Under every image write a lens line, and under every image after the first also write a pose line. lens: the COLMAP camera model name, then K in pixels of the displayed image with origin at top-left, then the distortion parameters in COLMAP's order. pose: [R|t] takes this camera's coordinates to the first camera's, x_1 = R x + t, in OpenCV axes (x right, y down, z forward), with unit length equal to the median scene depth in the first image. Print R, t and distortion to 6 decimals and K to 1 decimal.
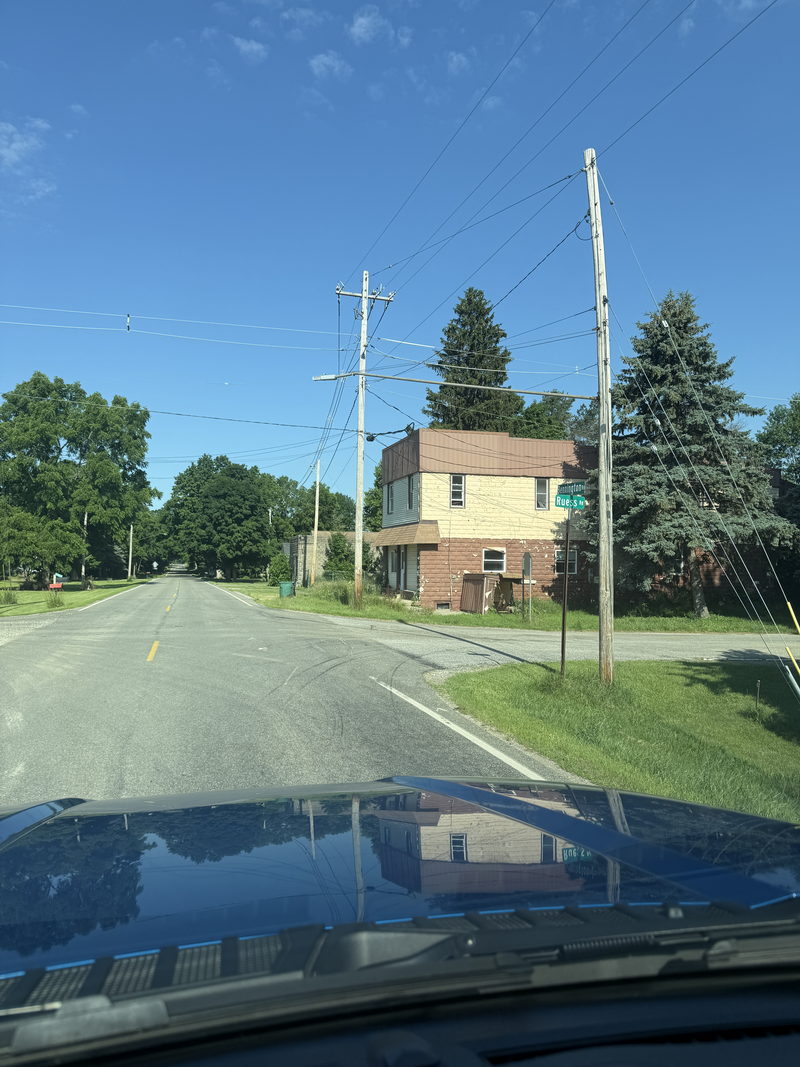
lens RADIAL K [[850.1, 0, 400.0], [0, 850.1, 533.5], [0, 0, 1]] dist [0.115800, -0.205192]
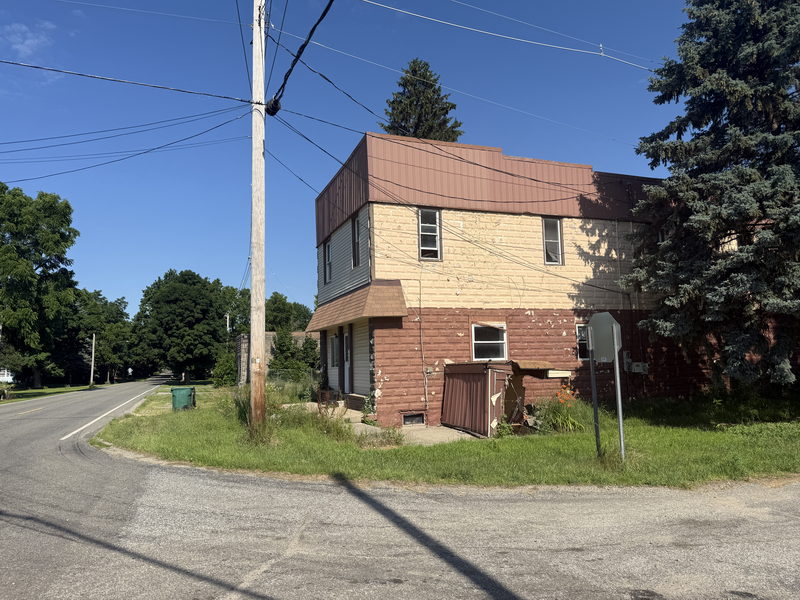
lens RADIAL K [[637.4, 0, 400.0], [0, 637.4, 300.0], [0, 0, 1]] dist [0.115800, -0.205192]
pose [[0.996514, -0.027649, 0.078713, 0.006507], [0.032452, 0.997647, -0.060398, 0.026314], [-0.076858, 0.062742, 0.995066, 0.516096]]
